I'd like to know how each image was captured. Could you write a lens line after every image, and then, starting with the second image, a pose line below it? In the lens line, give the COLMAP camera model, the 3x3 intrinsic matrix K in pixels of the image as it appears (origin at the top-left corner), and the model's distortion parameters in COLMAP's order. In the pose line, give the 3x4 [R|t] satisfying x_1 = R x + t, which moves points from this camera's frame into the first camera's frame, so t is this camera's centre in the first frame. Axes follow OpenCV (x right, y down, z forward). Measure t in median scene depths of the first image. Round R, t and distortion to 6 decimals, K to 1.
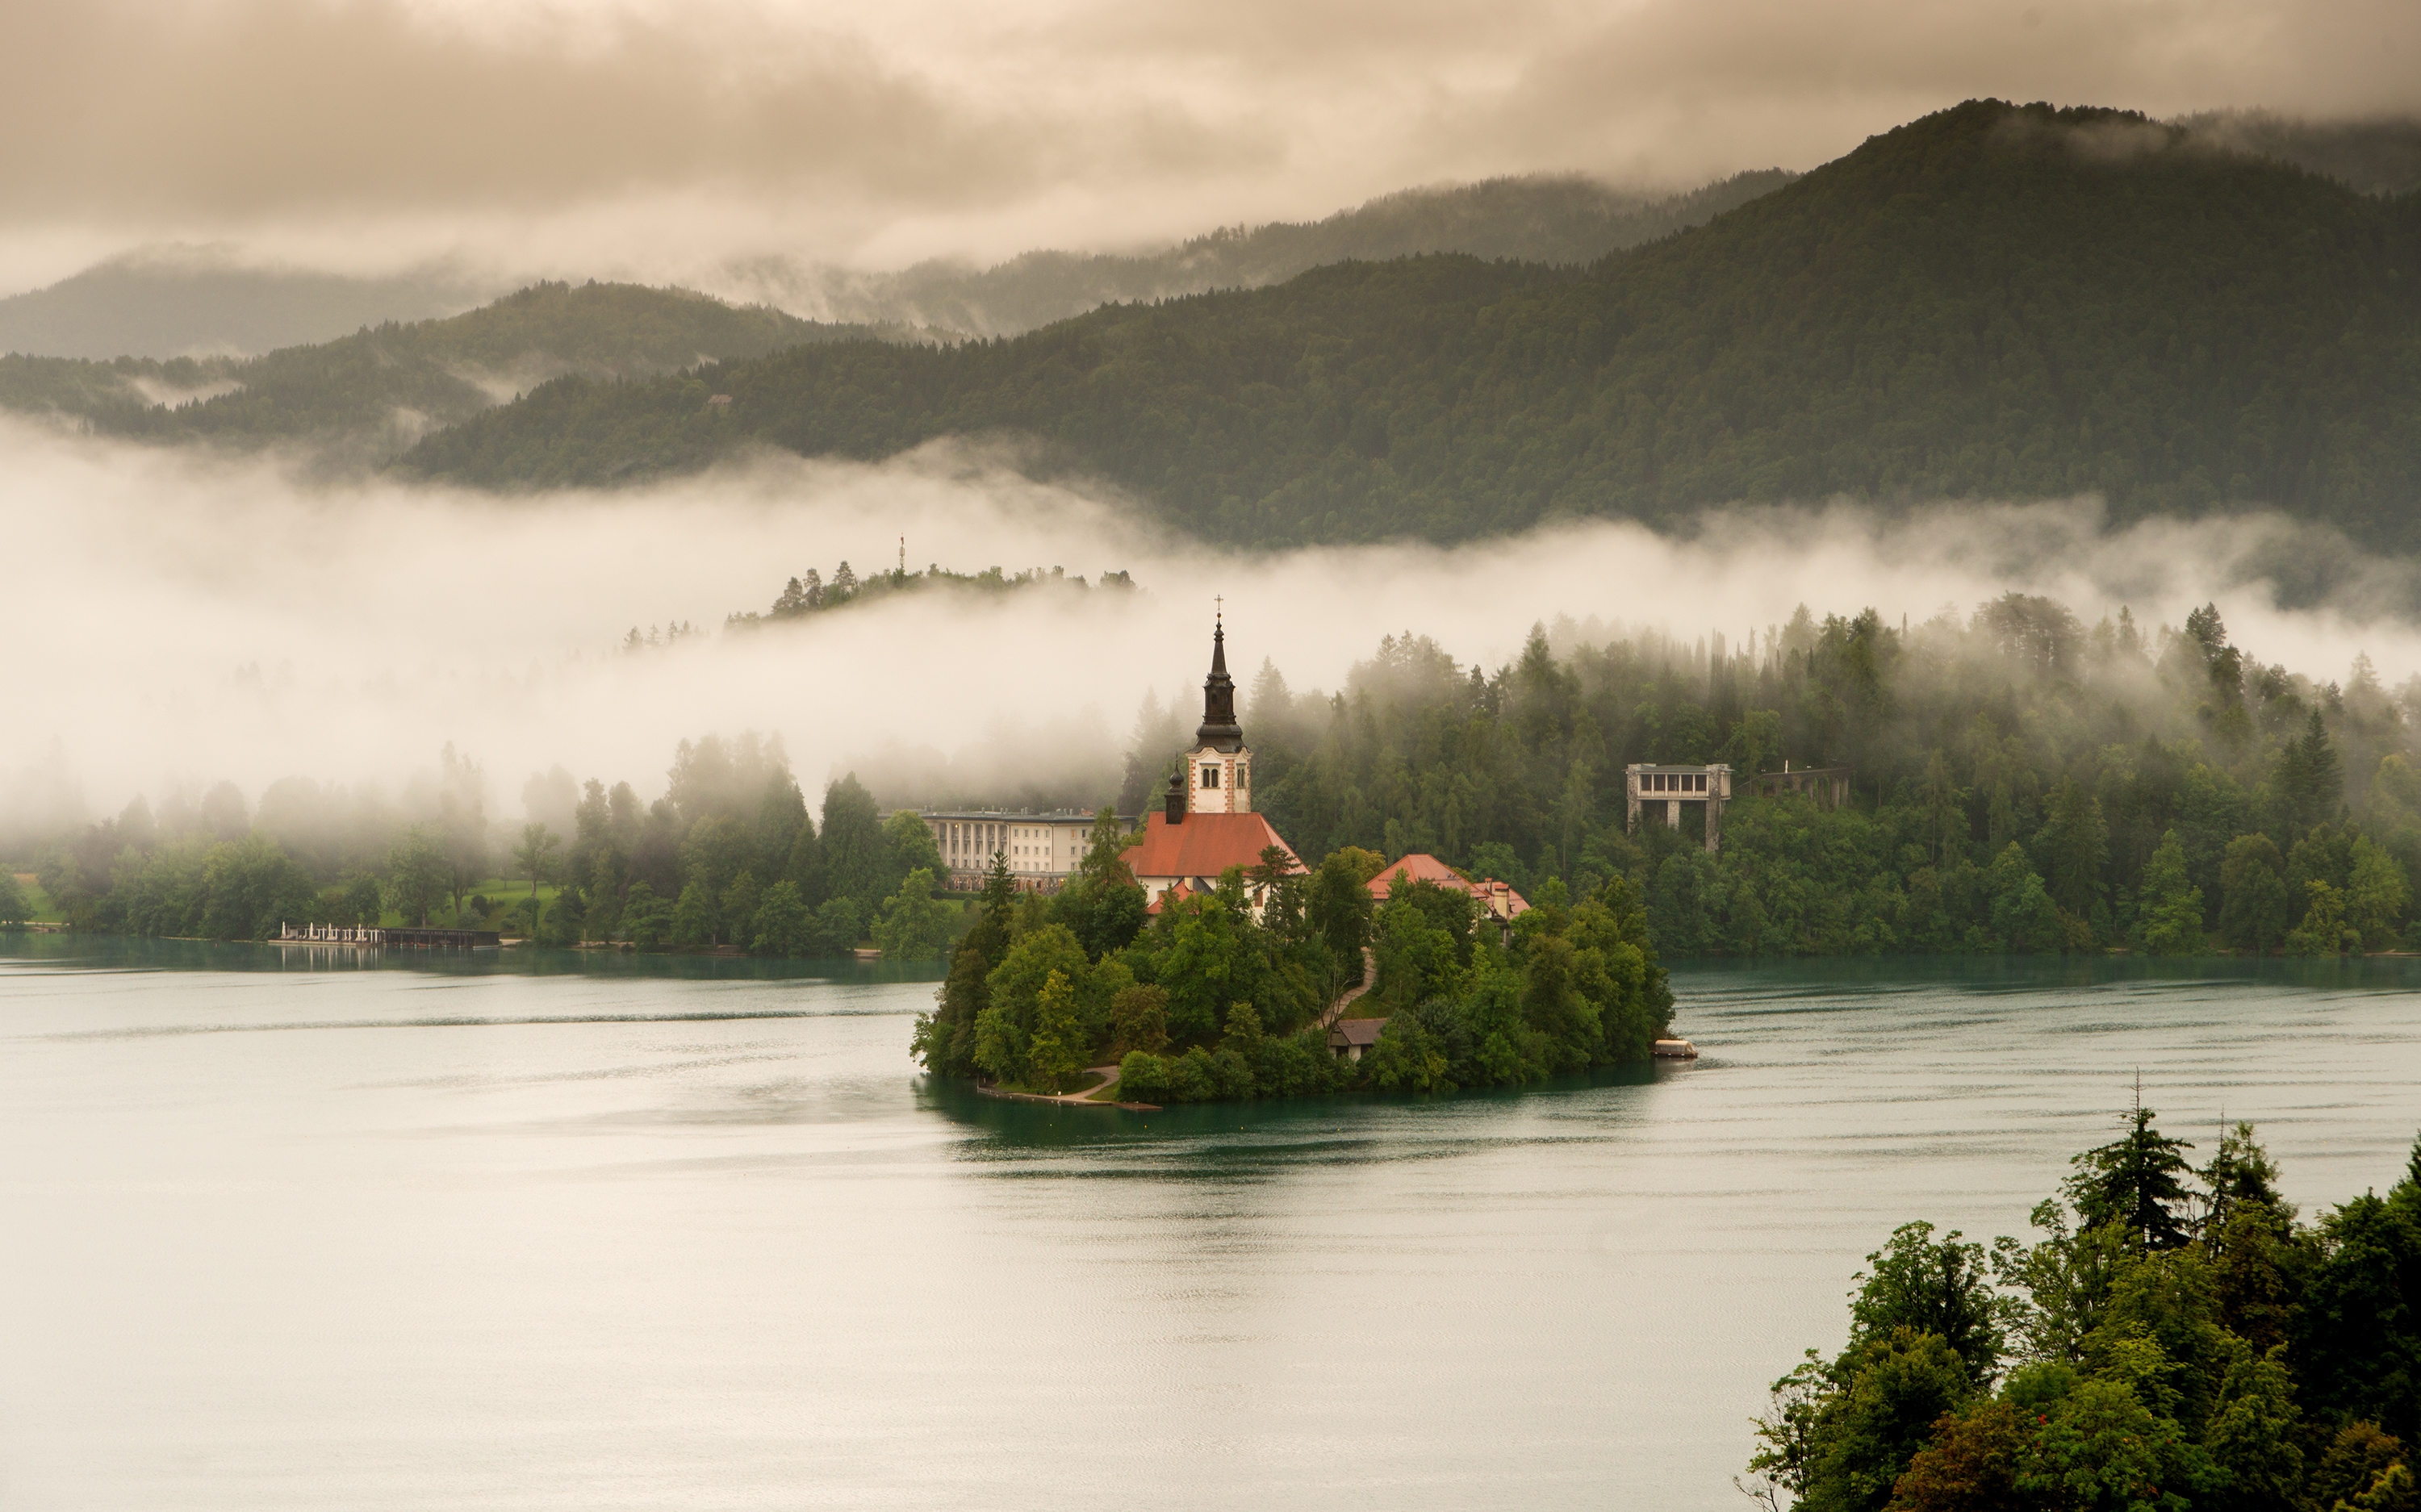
lens RADIAL K [[6597.9, 0, 1210.6], [0, 6597.9, 846.9], [0, 0, 1]] dist [-0.416130, 1.025328]
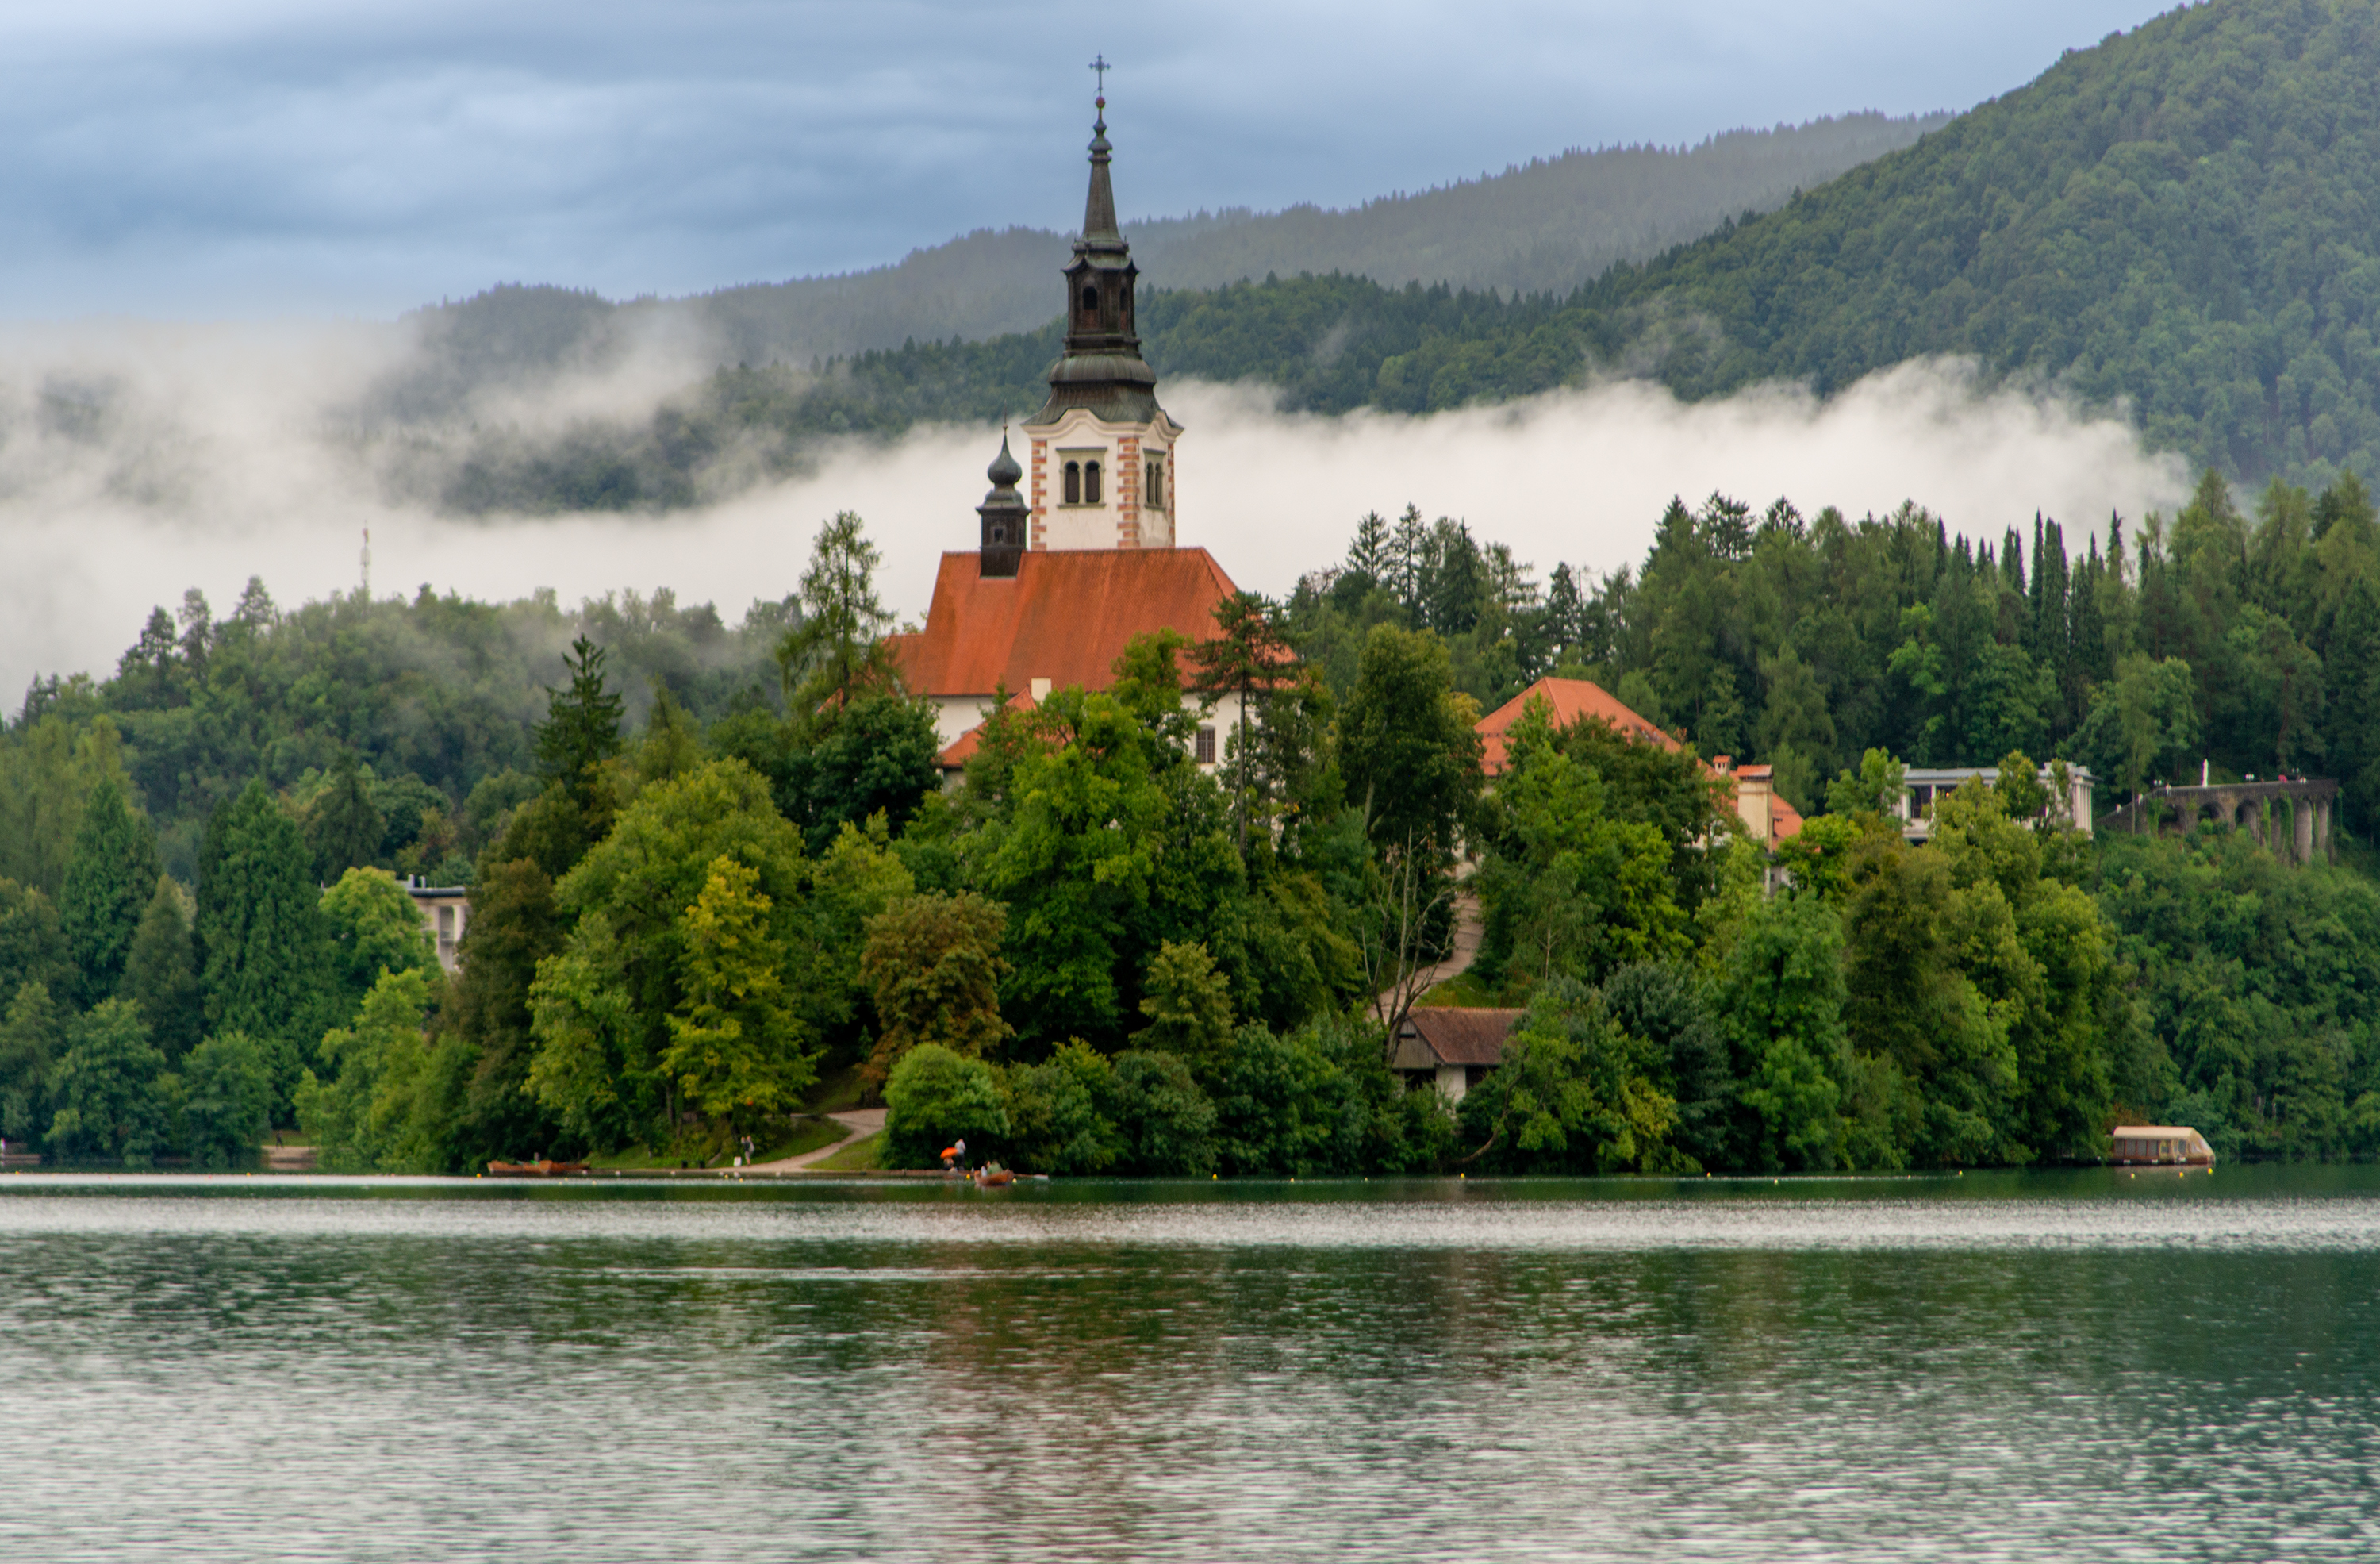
lens RADIAL K [[11157.2, 0, 1200.5], [0, 11157.2, 749.5], [0, 0, 1]] dist [-1.068603, 7.788682]
pose [[0.999607, -0.003592, 0.027809, -0.012366], [0.005183, 0.998342, -0.057329, 0.047613], [-0.027557, 0.057451, 0.997968, 0.290765]]
